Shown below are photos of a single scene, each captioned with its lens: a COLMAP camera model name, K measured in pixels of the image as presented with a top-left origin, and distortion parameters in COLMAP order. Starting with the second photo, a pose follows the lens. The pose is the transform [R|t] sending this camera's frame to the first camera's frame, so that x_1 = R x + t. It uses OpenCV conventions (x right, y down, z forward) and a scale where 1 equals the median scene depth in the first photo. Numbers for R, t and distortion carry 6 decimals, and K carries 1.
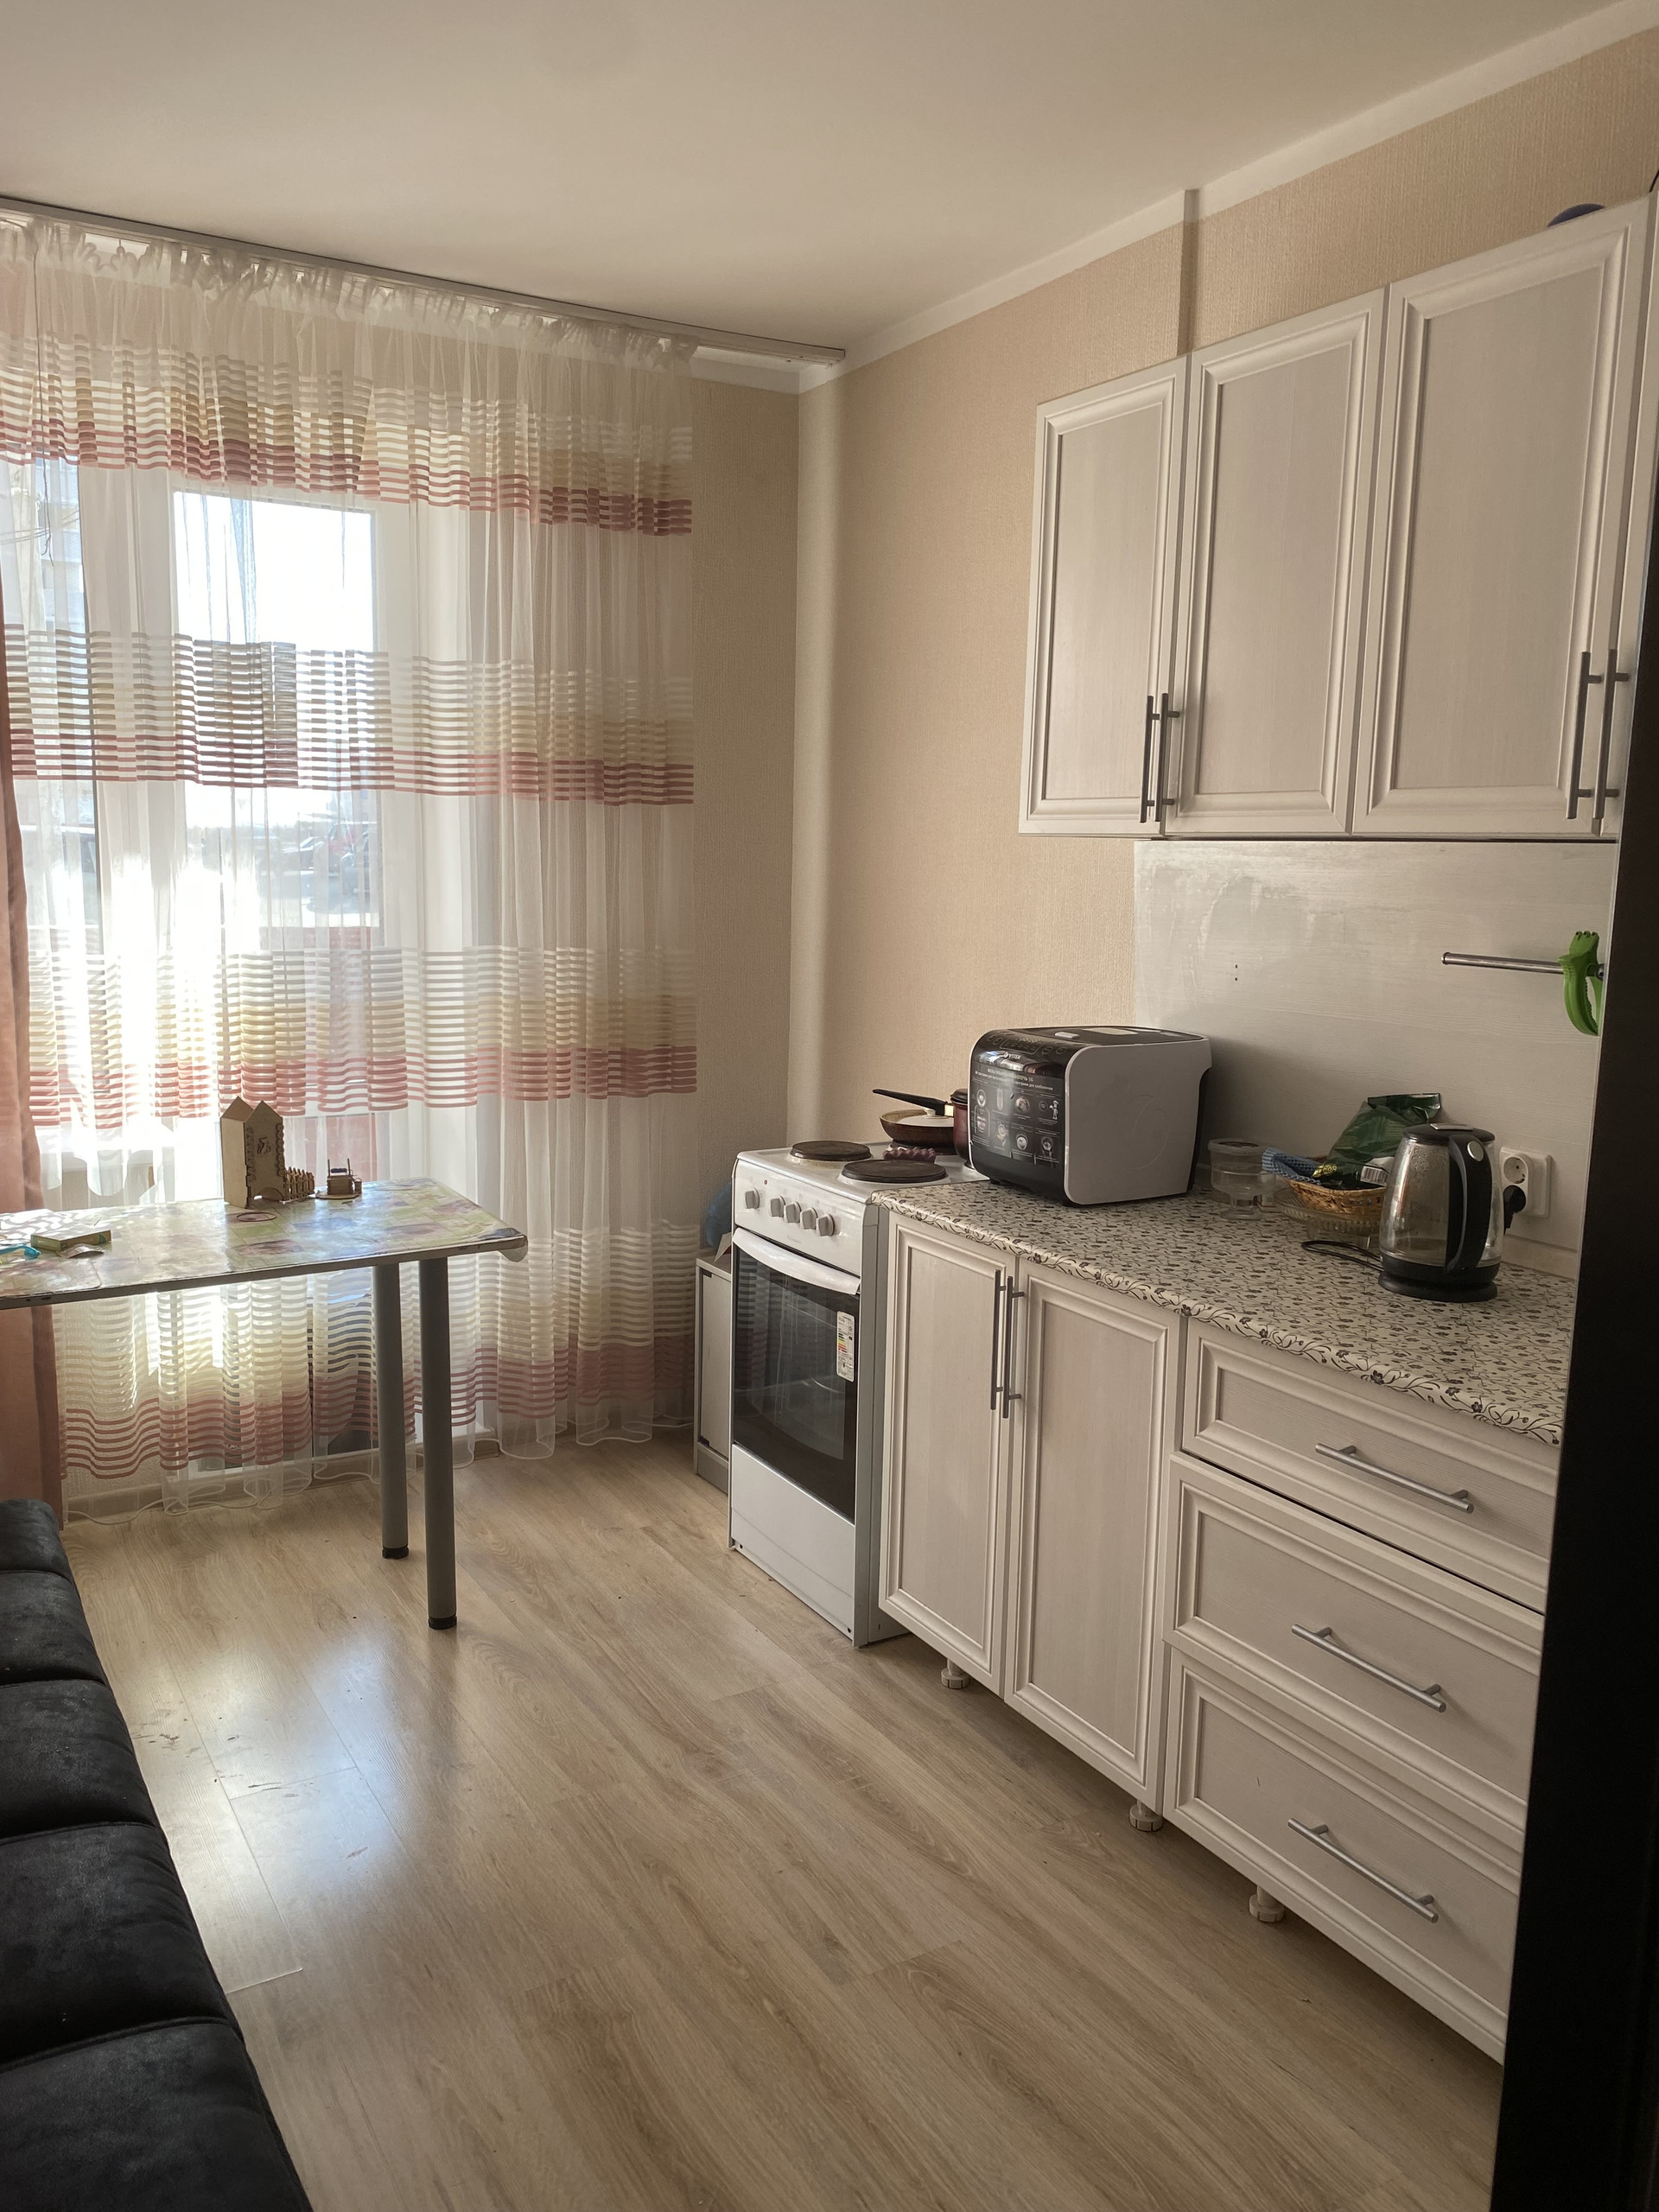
lens RADIAL K [[1666.6, 0, 827.5], [0, 1666.6, 1103.2], [0, 0, 1]] dist [0.039658, -0.029833]
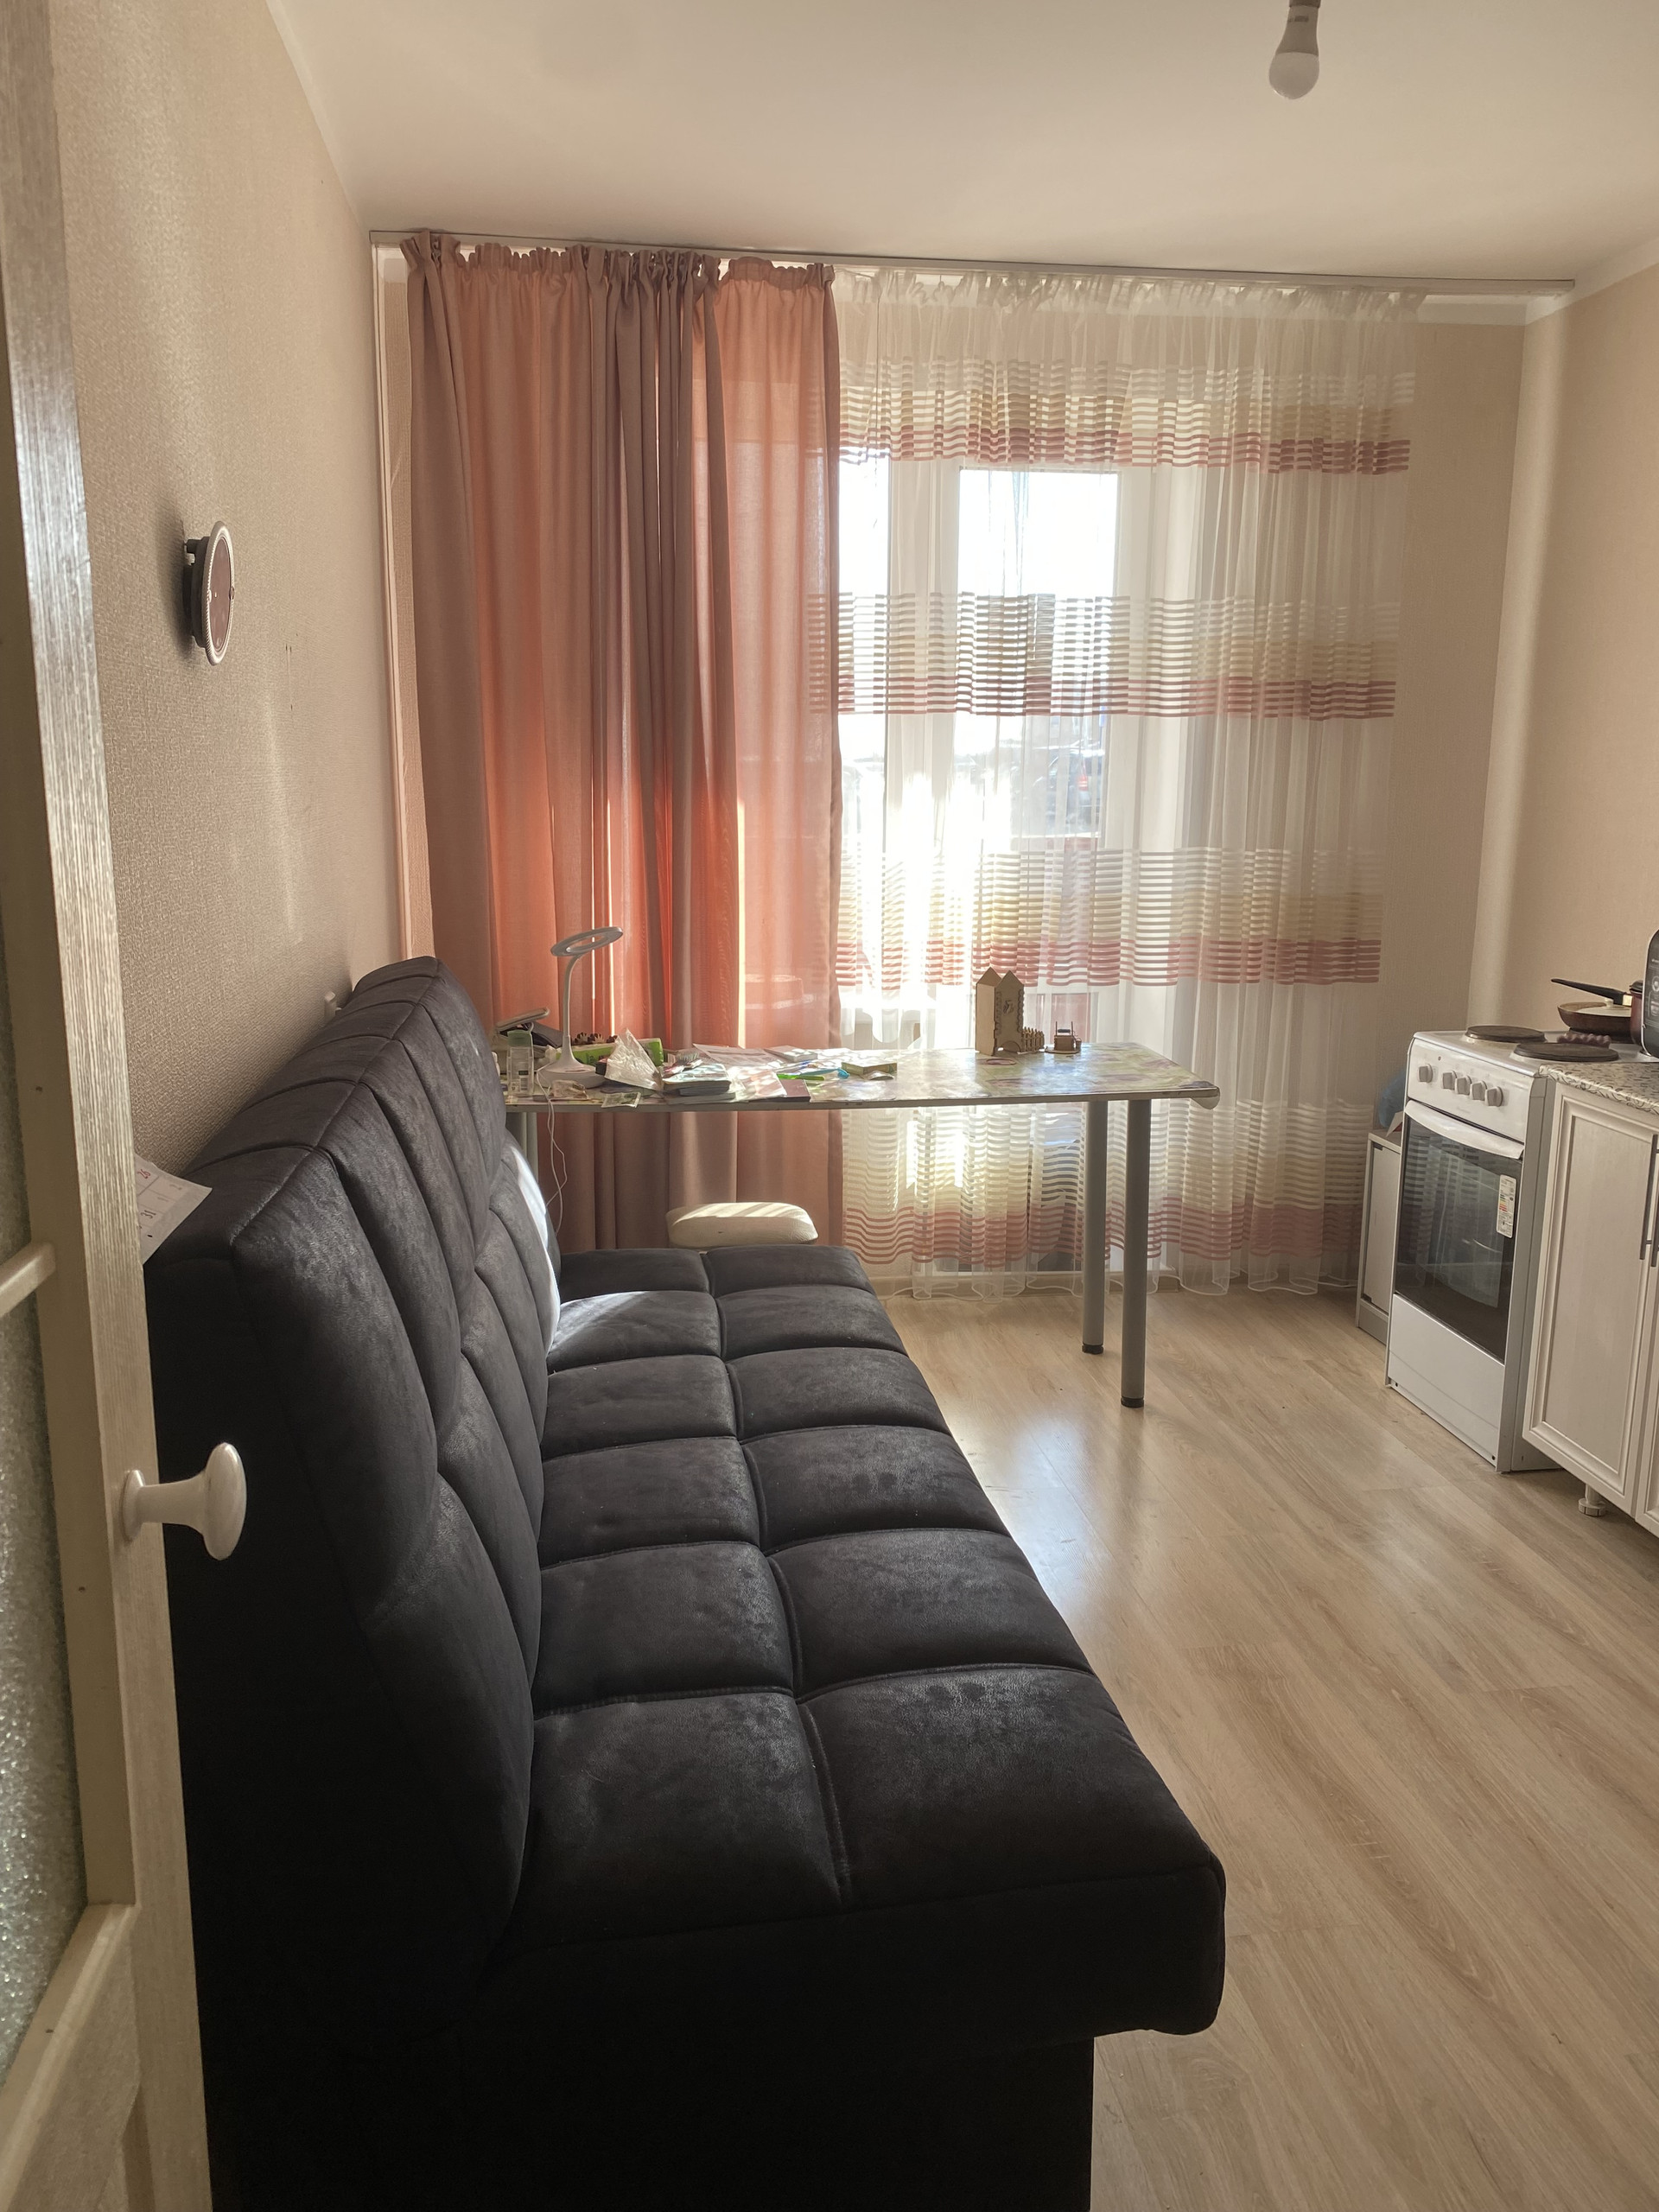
lens RADIAL K [[1666.6, 0, 819.6], [0, 1666.6, 1096.4], [0, 0, 1]] dist [0.039658, -0.029833]
pose [[0.919837, 0.061926, -0.387381, 0.017238], [-0.044459, 0.997556, 0.053899, 0.030435], [0.389772, -0.032355, 0.920343, -0.190318]]
